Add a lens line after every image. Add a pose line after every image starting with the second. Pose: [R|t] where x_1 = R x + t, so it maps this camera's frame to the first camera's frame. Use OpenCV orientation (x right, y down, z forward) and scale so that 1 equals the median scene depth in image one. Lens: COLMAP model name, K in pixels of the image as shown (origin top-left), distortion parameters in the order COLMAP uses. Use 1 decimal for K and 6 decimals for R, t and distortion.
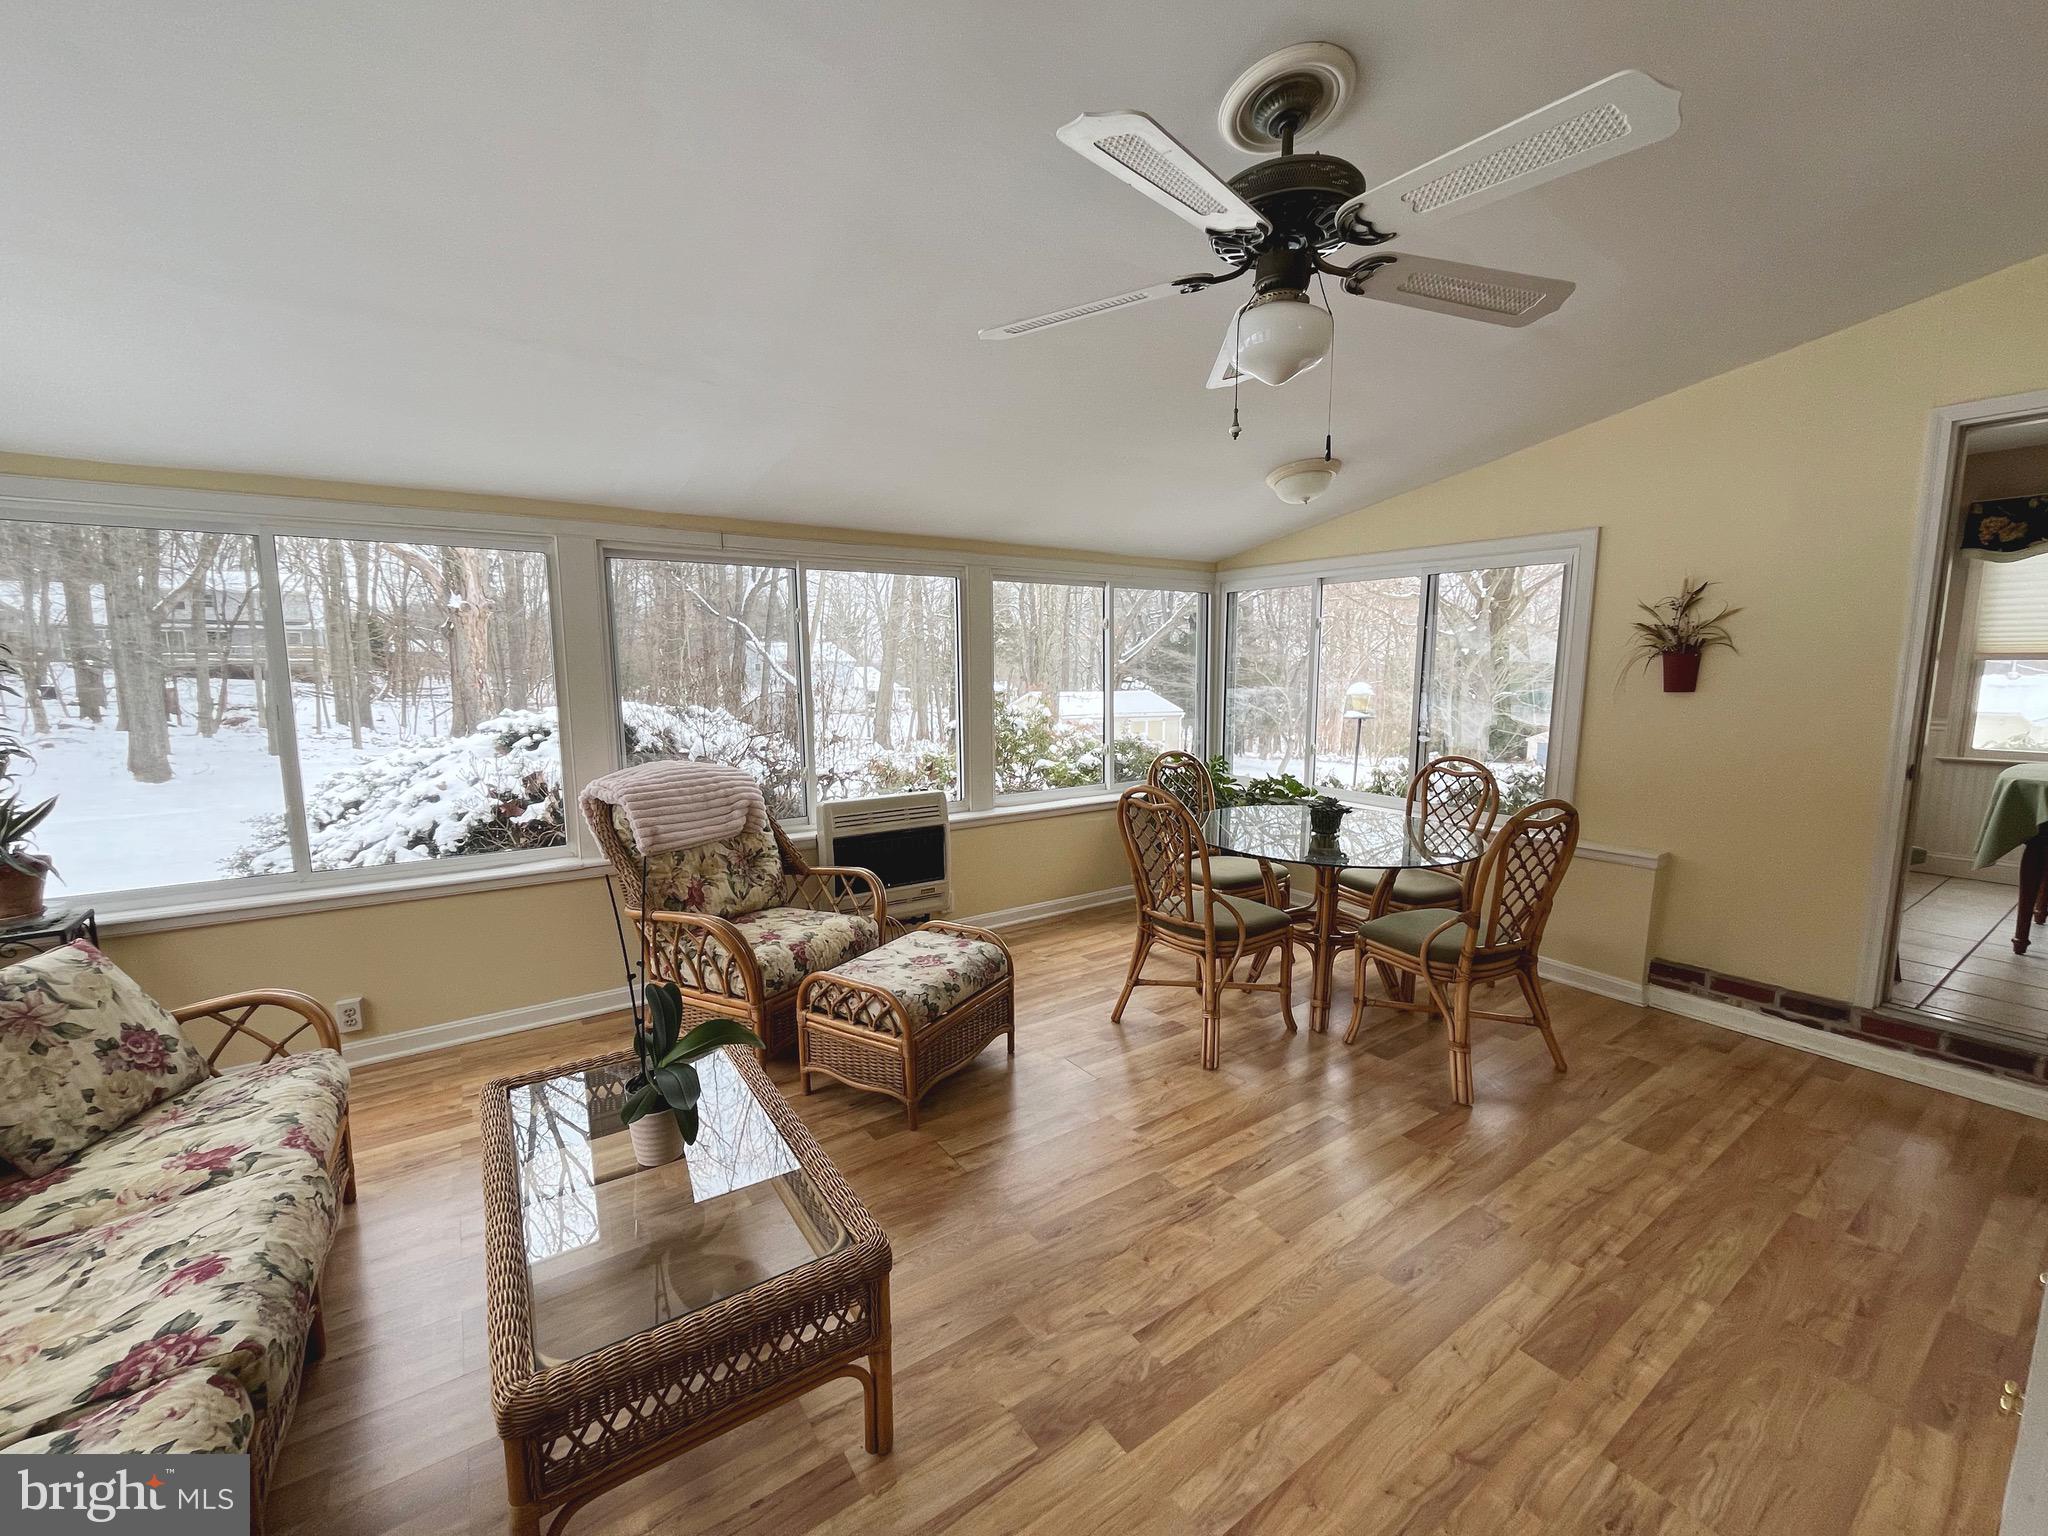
lens RADIAL K [[834.2, 0, 1027.1], [0, 834.2, 771.4], [0, 0, 1]] dist [-0.002938, -0.000766]
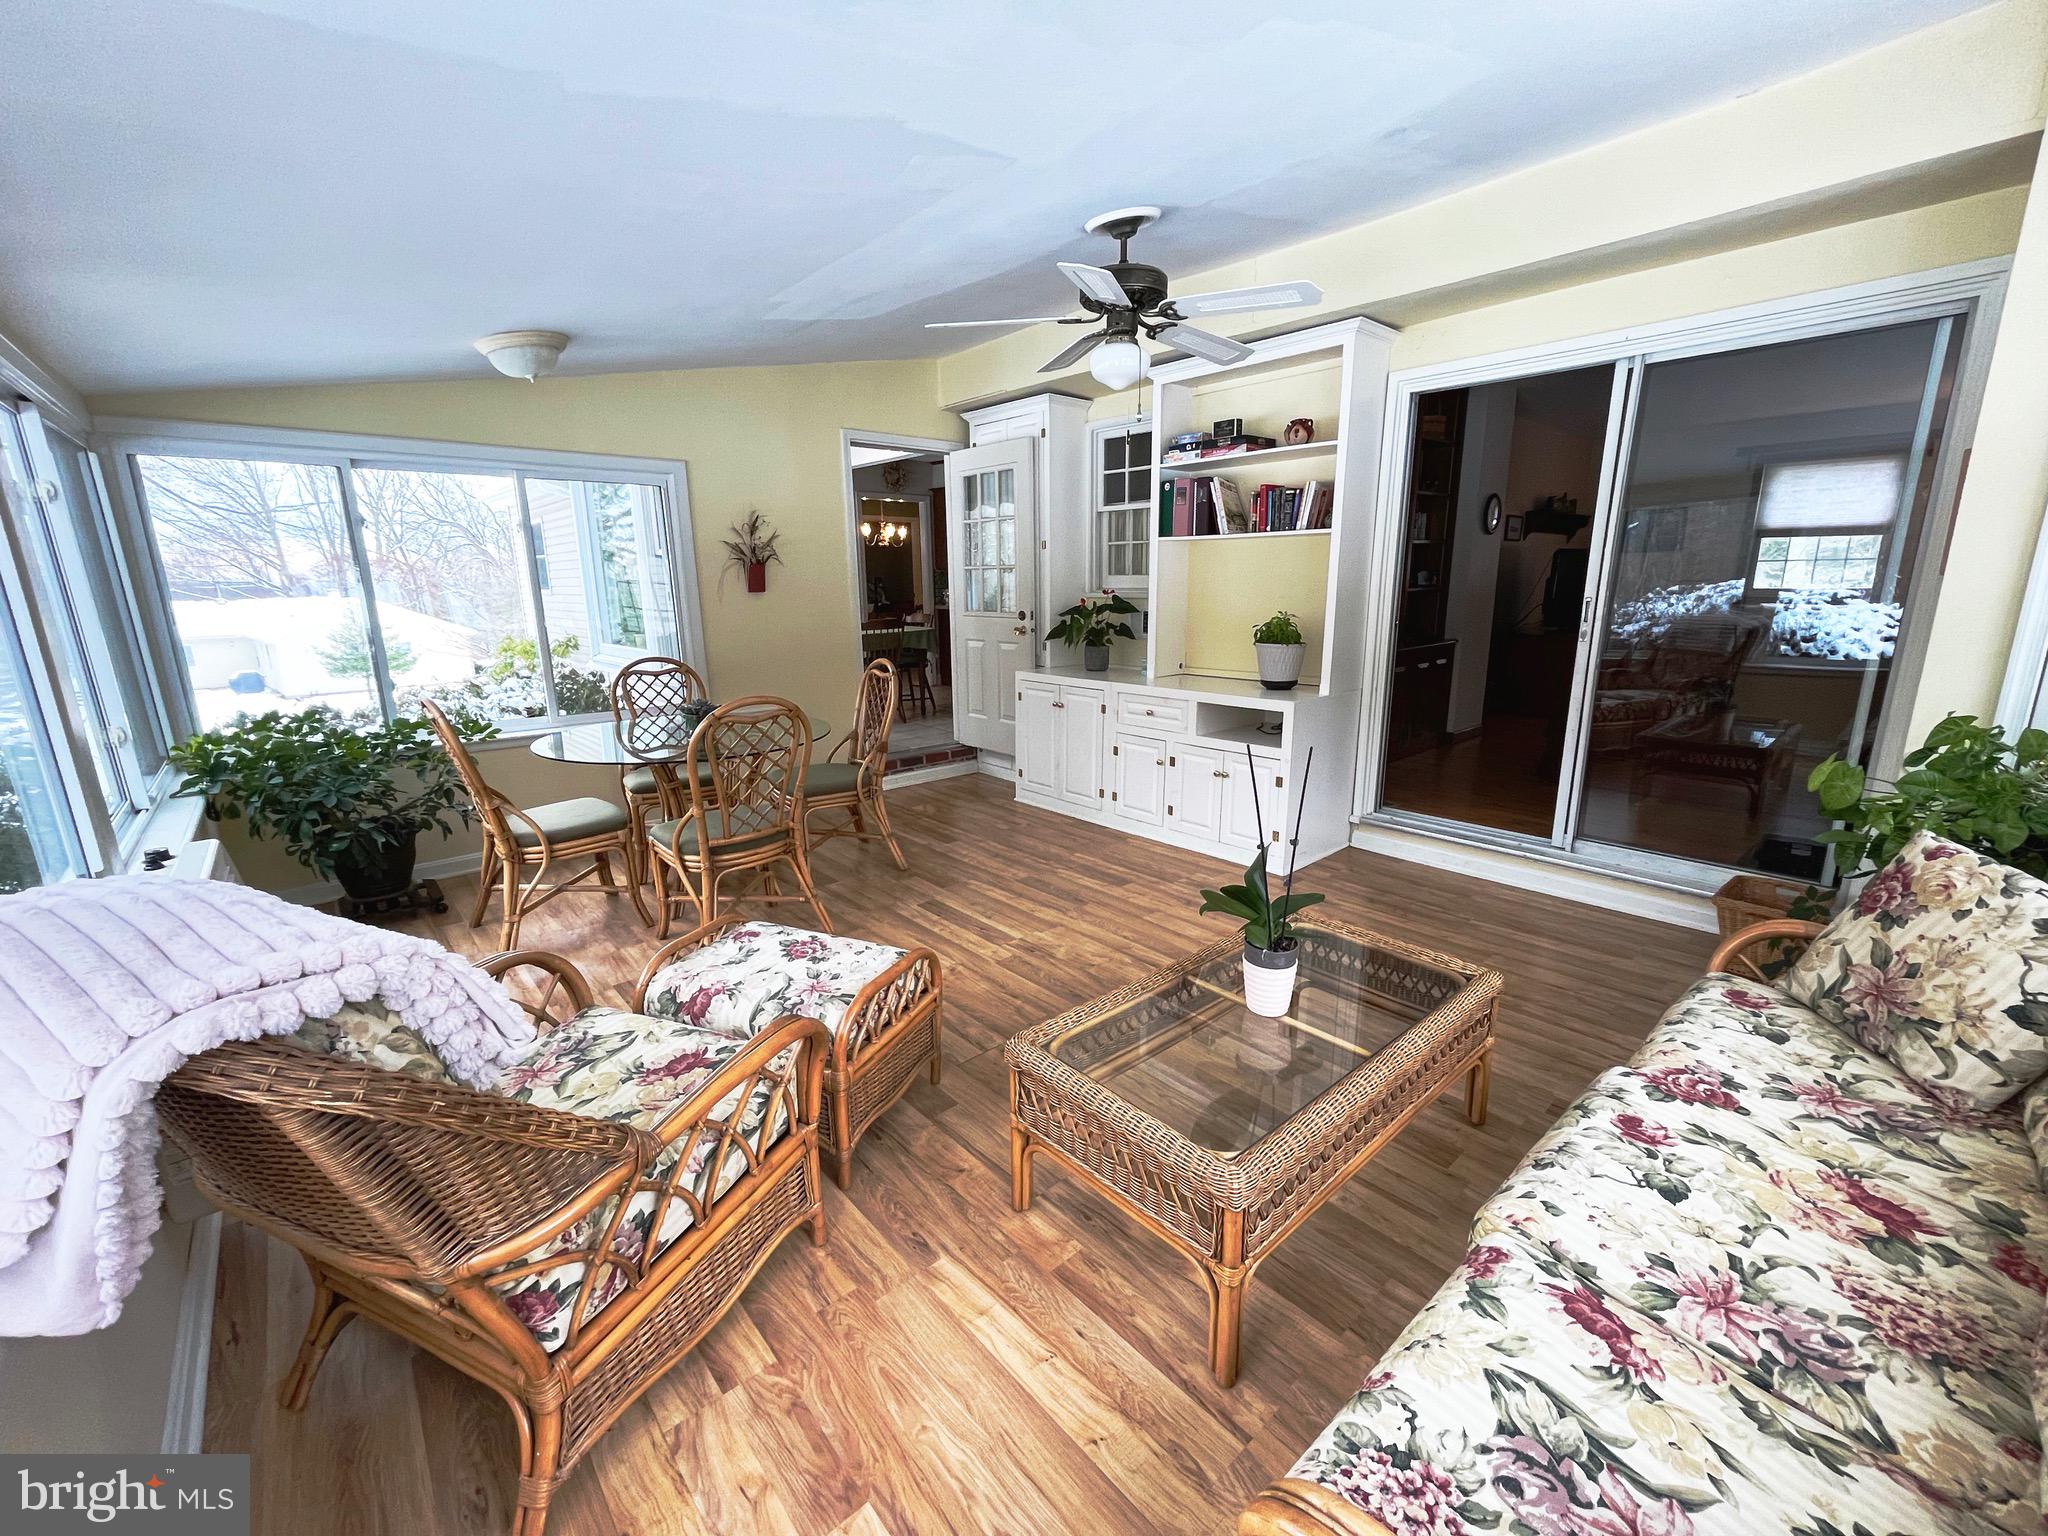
lens RADIAL K [[834.2, 0, 1027.1], [0, 834.2, 771.4], [0, 0, 1]] dist [-0.002938, -0.000766]
pose [[-0.120580, -0.222122, 0.967534, -0.853390], [0.143086, 0.960579, 0.238357, -0.085638], [-0.982337, 0.167182, -0.084045, 0.829853]]
